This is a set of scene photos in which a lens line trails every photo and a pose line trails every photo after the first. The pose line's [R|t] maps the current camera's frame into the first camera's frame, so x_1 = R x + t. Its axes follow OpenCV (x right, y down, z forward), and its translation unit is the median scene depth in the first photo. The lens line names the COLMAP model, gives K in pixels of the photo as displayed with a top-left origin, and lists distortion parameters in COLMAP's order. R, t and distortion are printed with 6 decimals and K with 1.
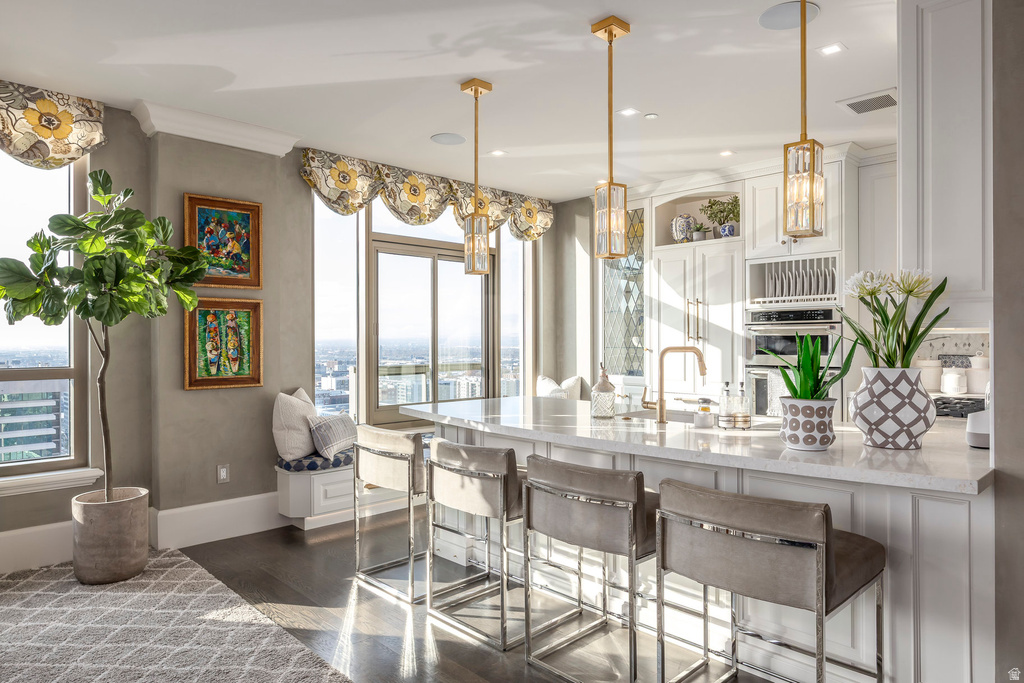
lens RADIAL K [[629.7, 0, 508.6], [0, 629.7, 343.8], [0, 0, 1]] dist [-0.019065, -0.000095]
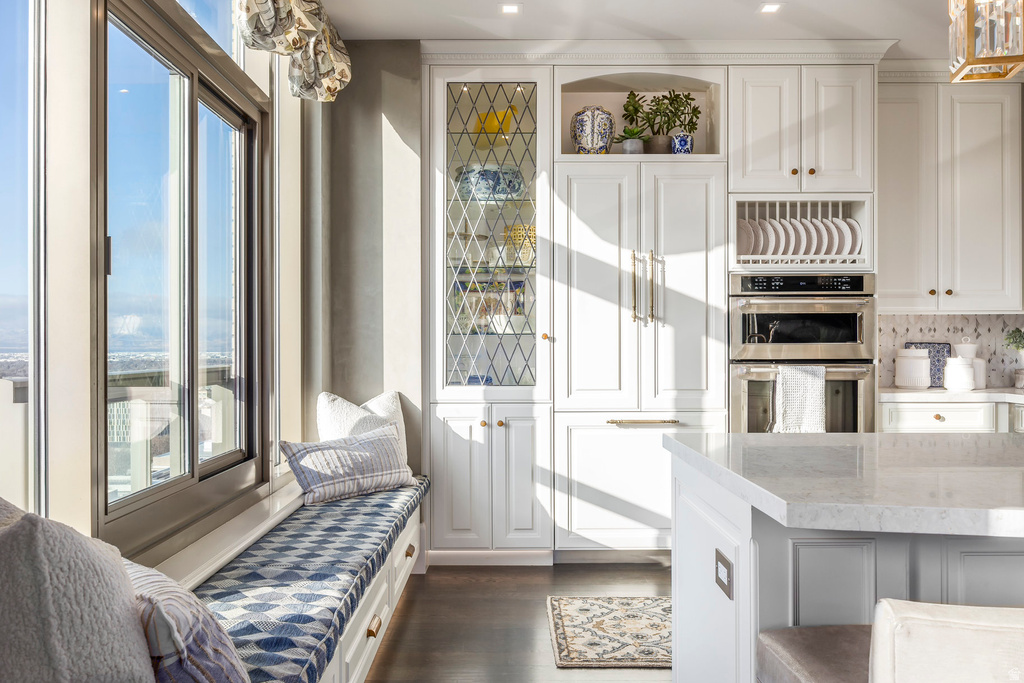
lens RADIAL K [[811.6, 0, 510.1], [0, 811.6, 340.0], [0, 0, 1]] dist [-0.007889, 0.007301]
pose [[0.694337, 0.006801, 0.719618, -0.355808], [0.000447, 0.999951, -0.009882, 0.021967], [-0.719650, 0.007183, 0.694300, 0.585254]]
